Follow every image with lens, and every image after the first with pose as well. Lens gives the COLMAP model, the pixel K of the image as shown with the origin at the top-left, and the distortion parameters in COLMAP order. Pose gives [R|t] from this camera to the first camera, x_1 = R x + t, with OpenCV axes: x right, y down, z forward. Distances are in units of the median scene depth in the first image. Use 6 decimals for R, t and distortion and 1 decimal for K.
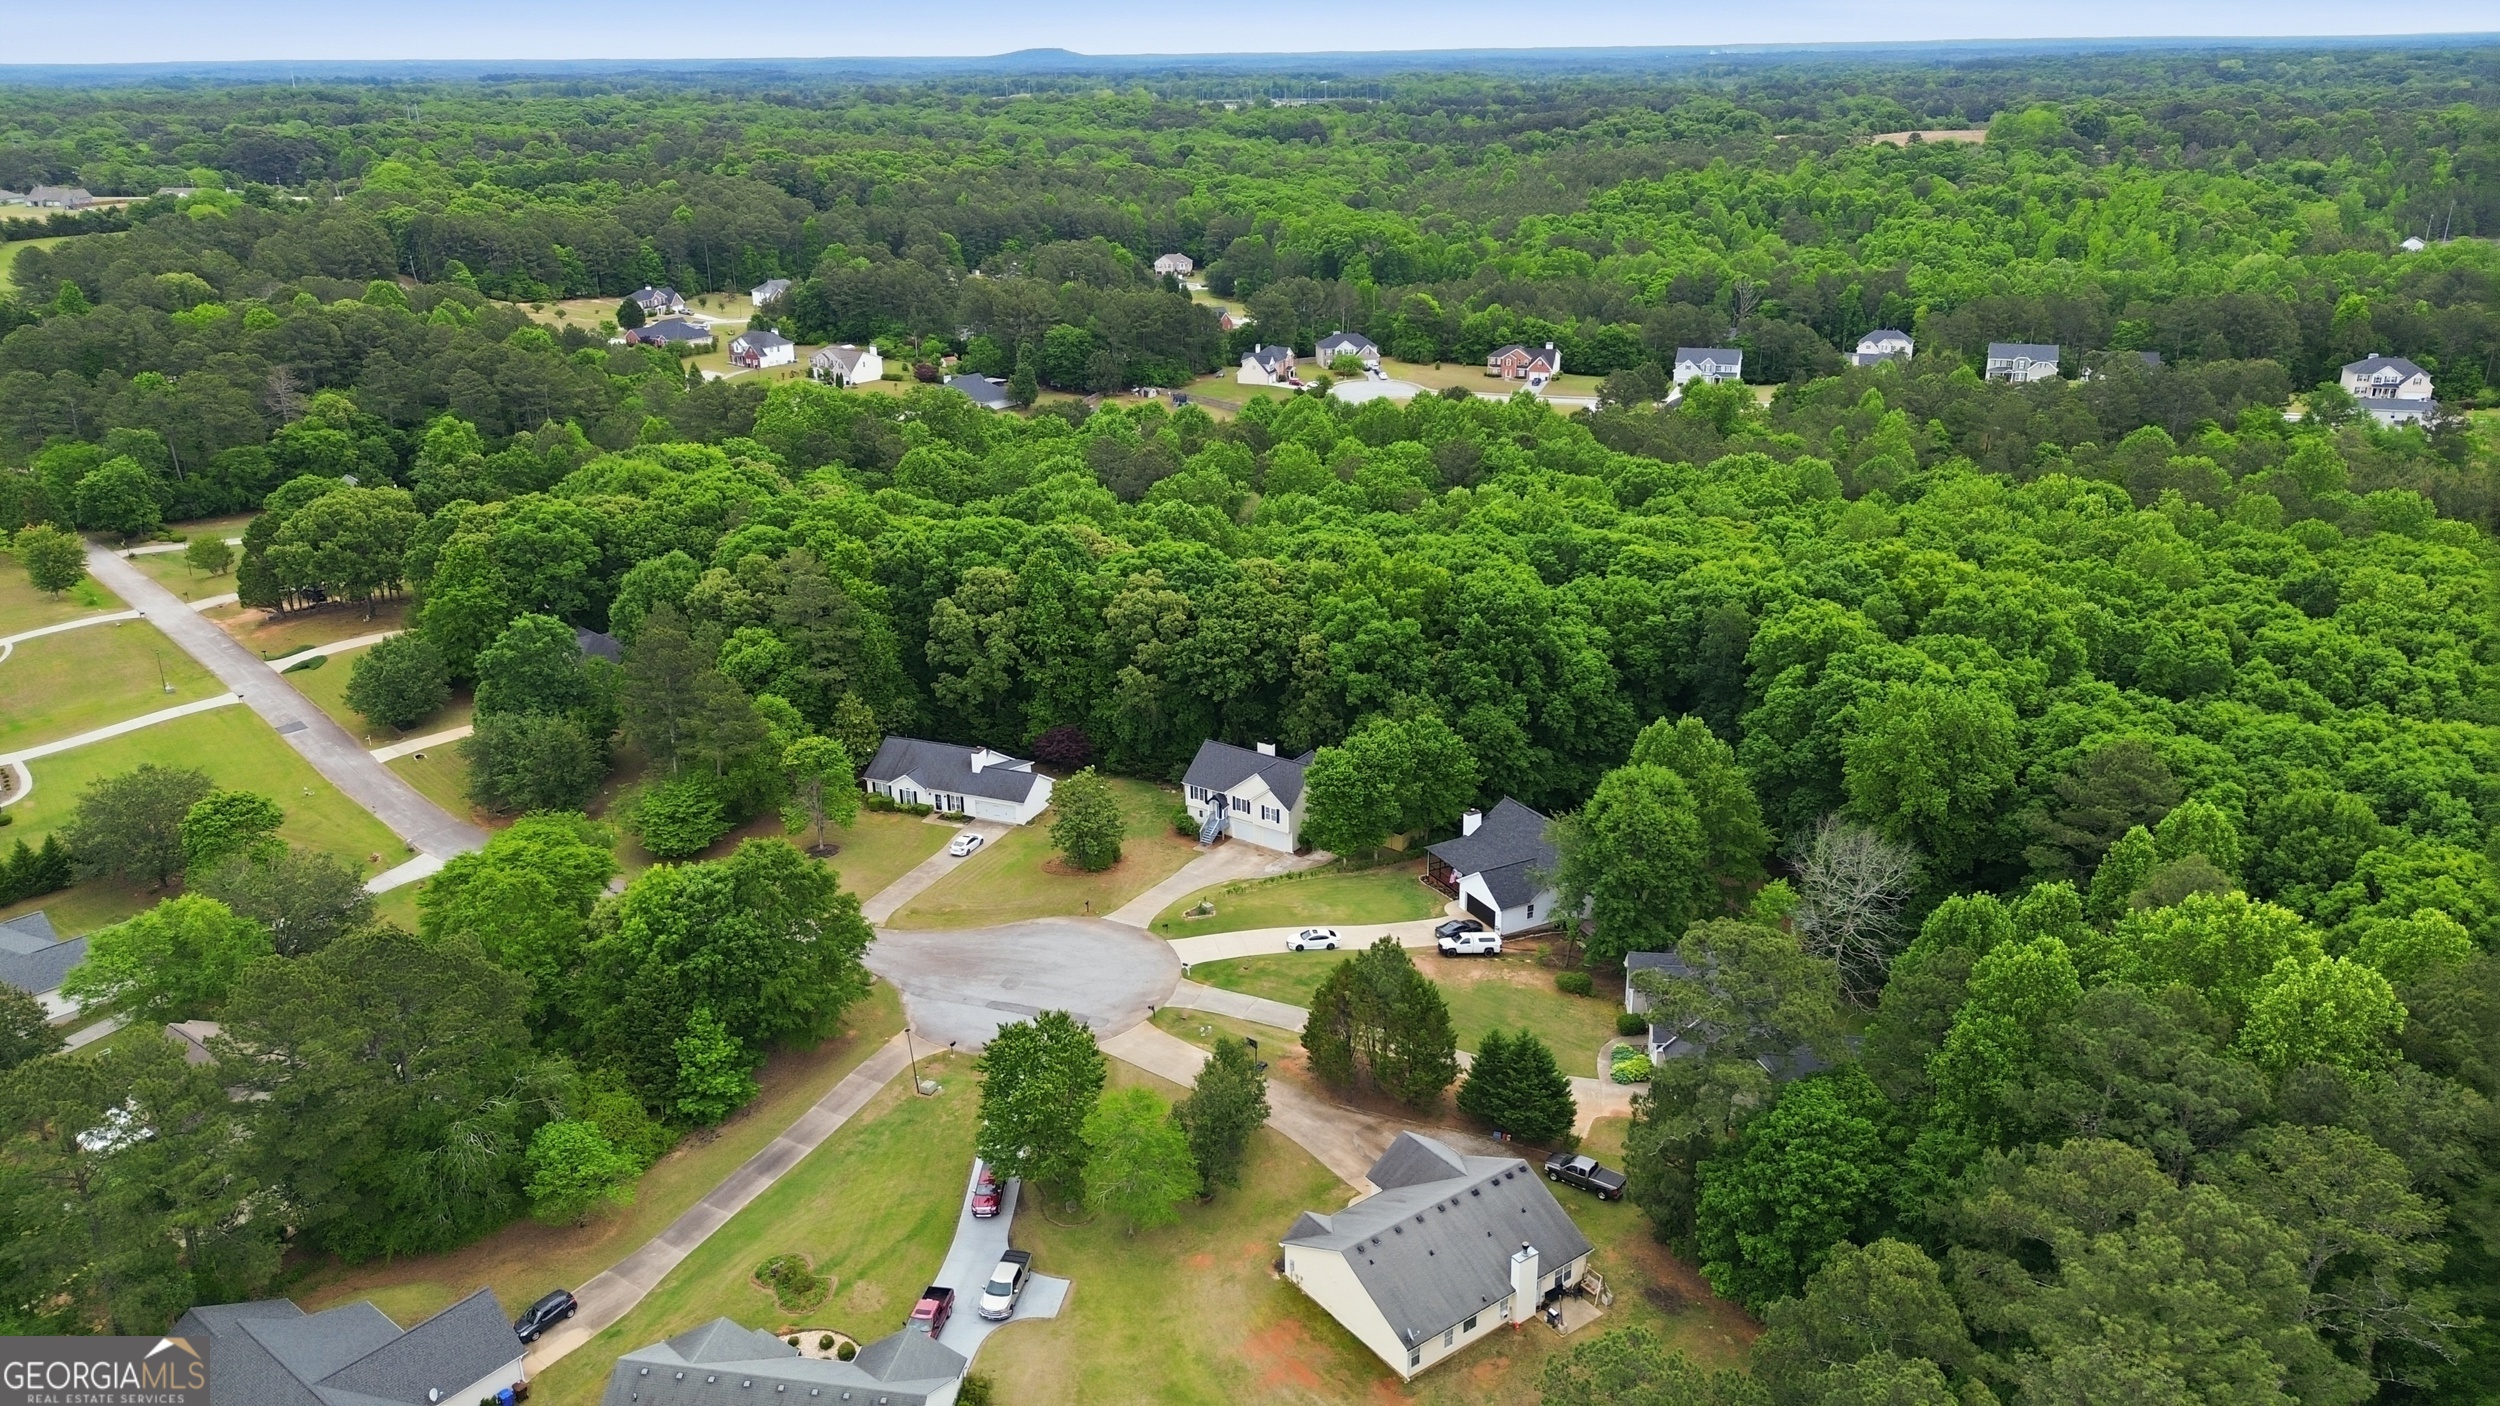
lens RADIAL K [[1765.9, 0, 1250.0], [0, 1765.9, 703.0], [0, 0, 1]] dist [0.094898, -0.125225]
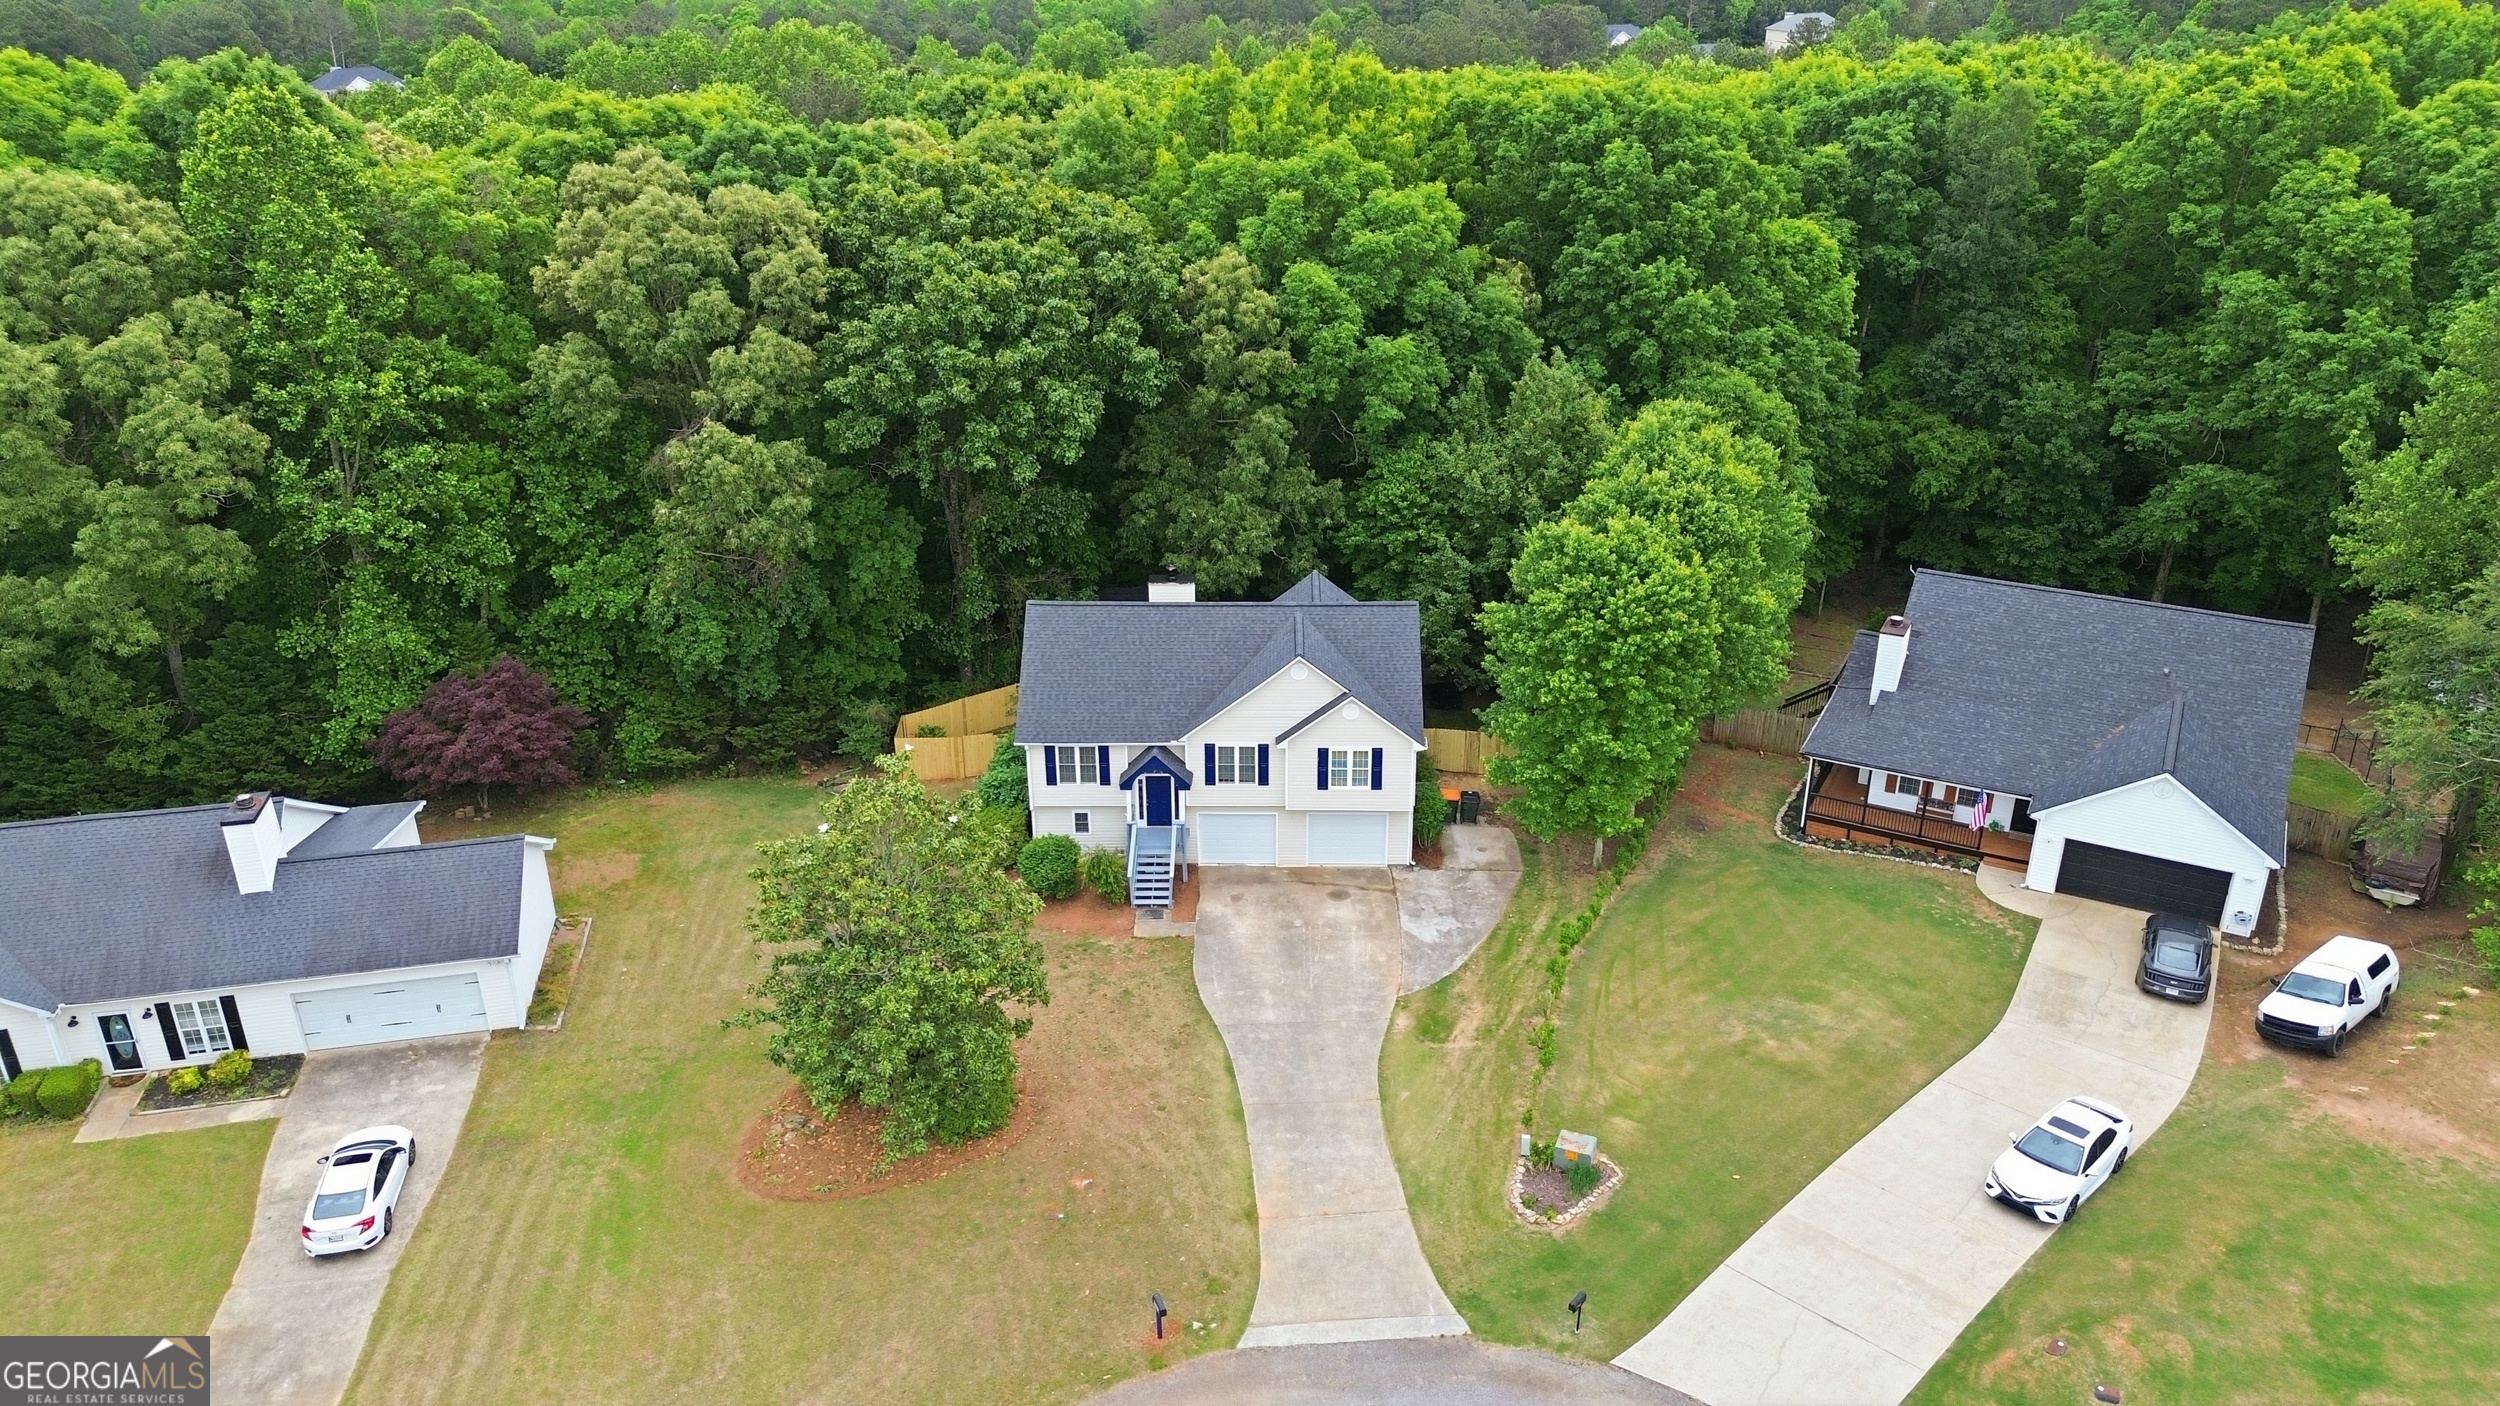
lens RADIAL K [[1765.9, 0, 1250.0], [0, 1765.9, 703.0], [0, 0, 1]] dist [0.094898, -0.125225]
pose [[0.830052, -0.223049, 0.511138, -0.160687], [0.188039, 0.974801, 0.120020, 0.007260], [-0.525028, -0.003509, 0.851078, 0.685403]]
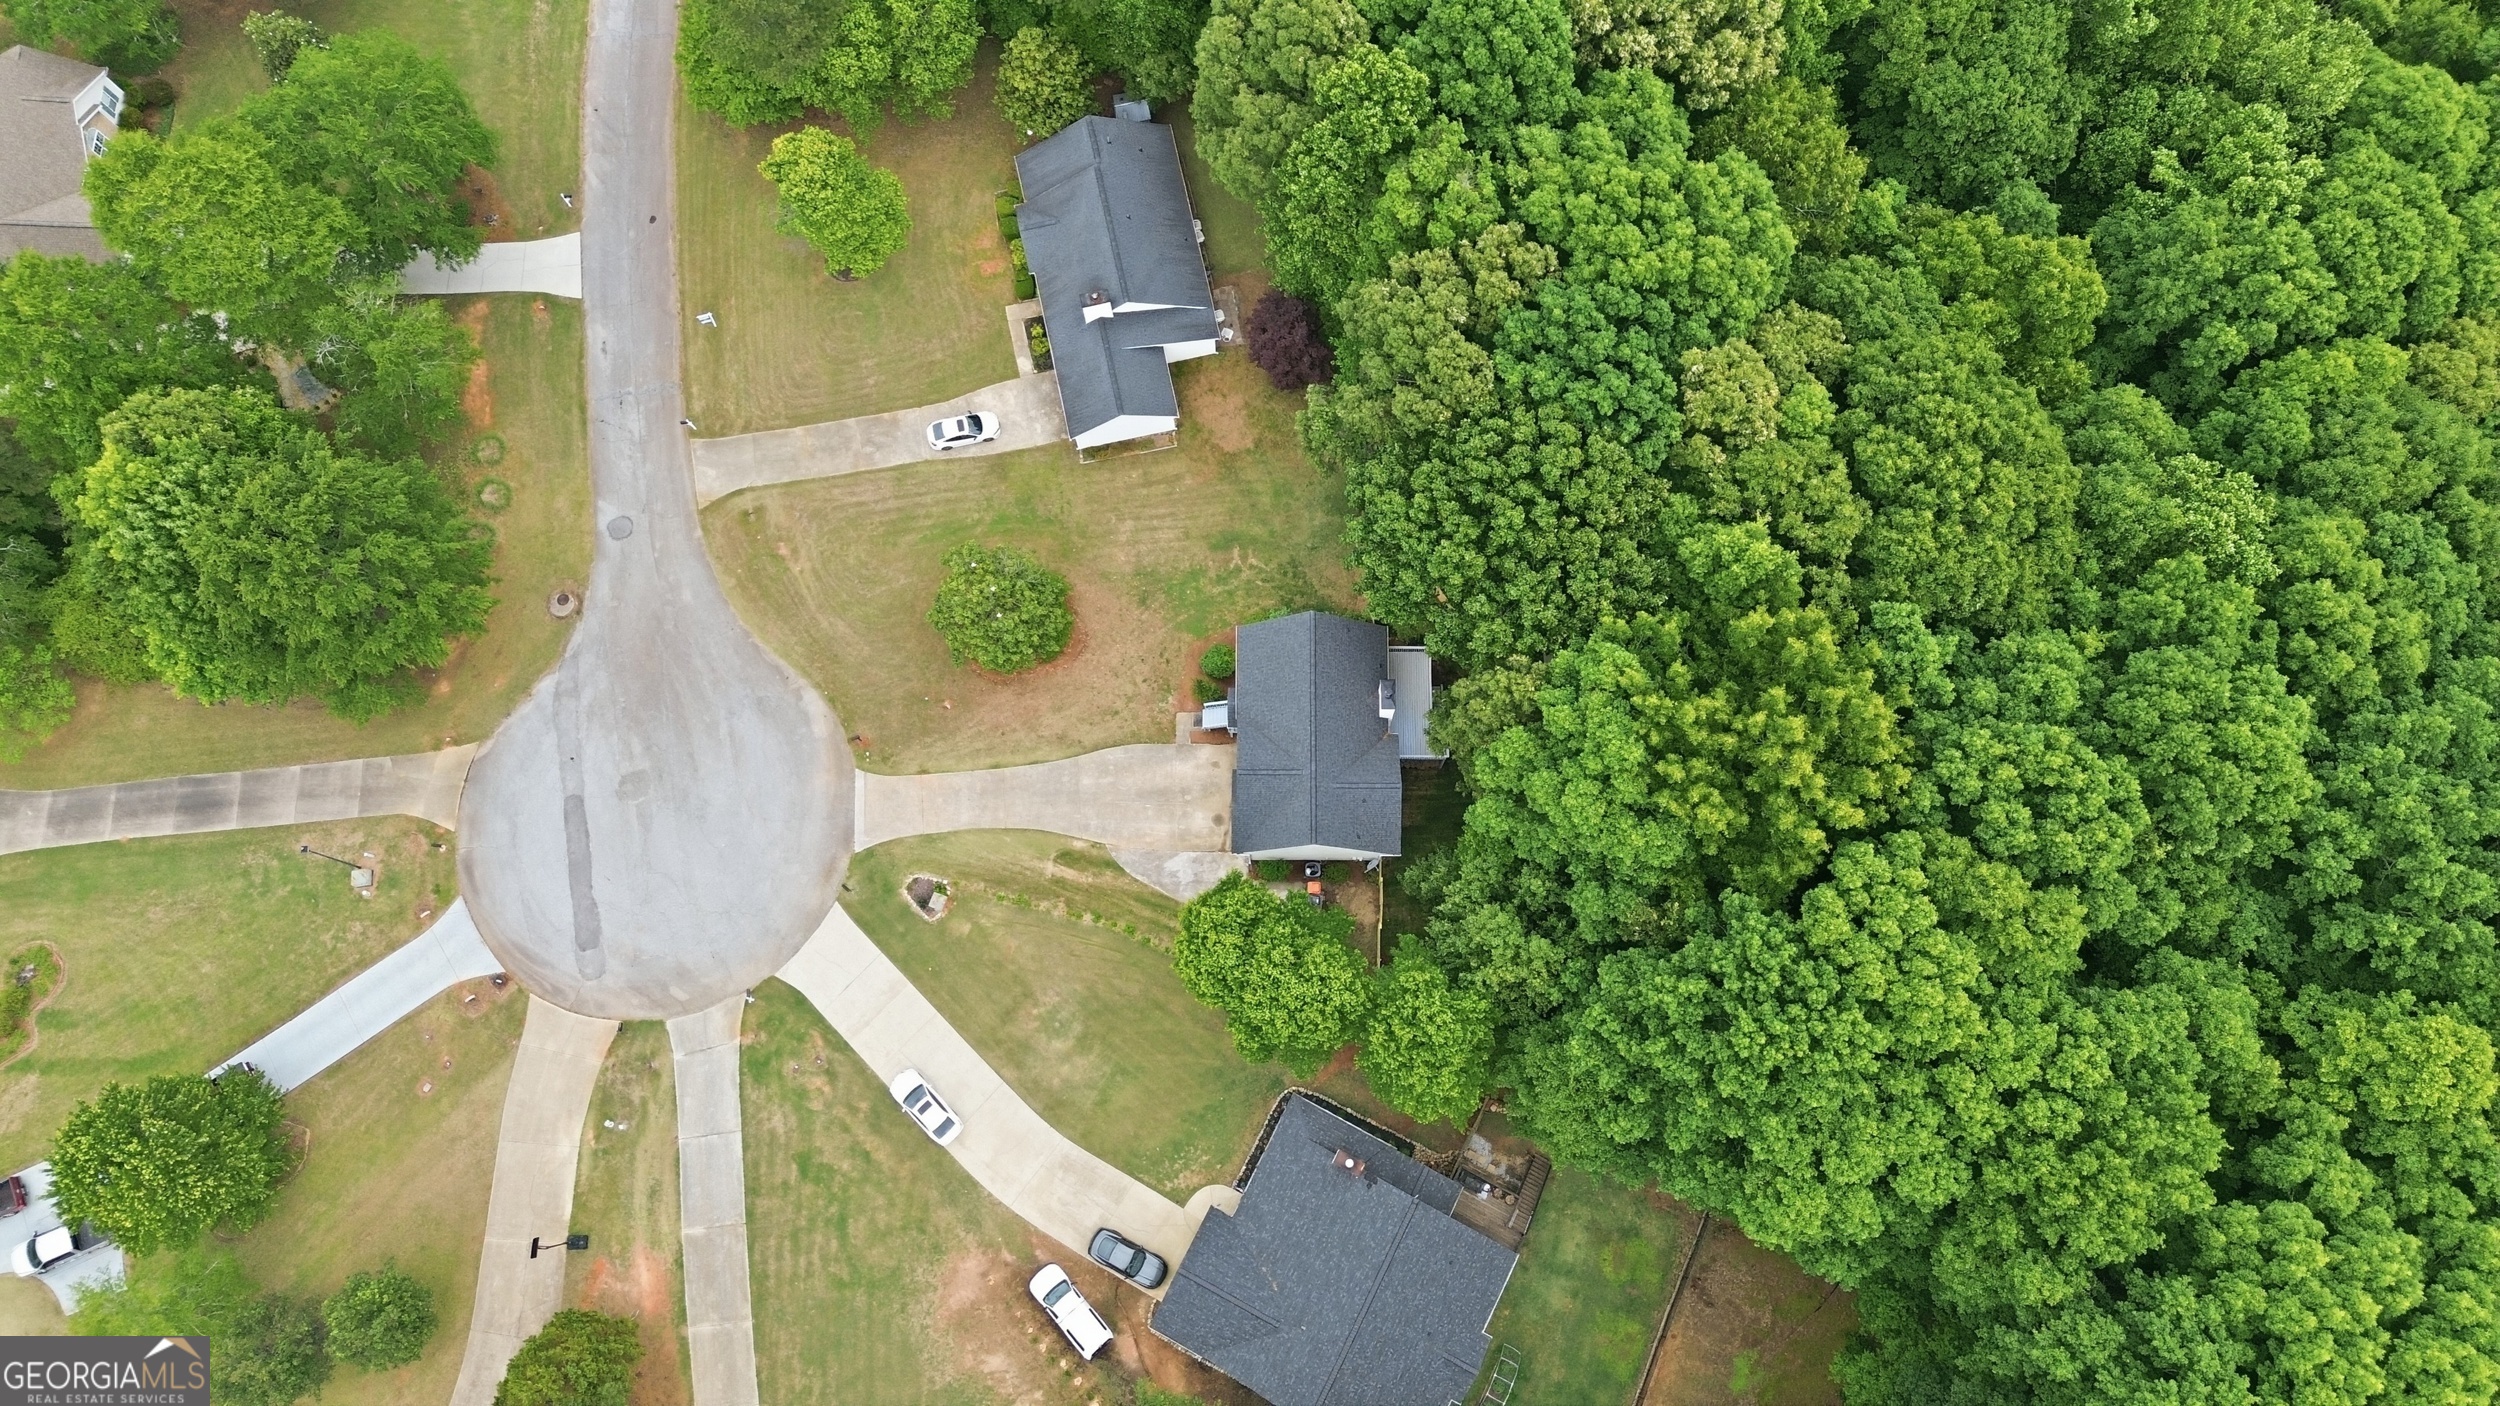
lens RADIAL K [[1765.9, 0, 1250.0], [0, 1765.9, 703.0], [0, 0, 1]] dist [0.094898, -0.125225]
pose [[0.566303, 0.799421, -0.200569, 0.095047], [-0.262432, 0.405580, 0.875577, -0.433406], [0.781301, -0.443206, 0.439475, 0.720080]]
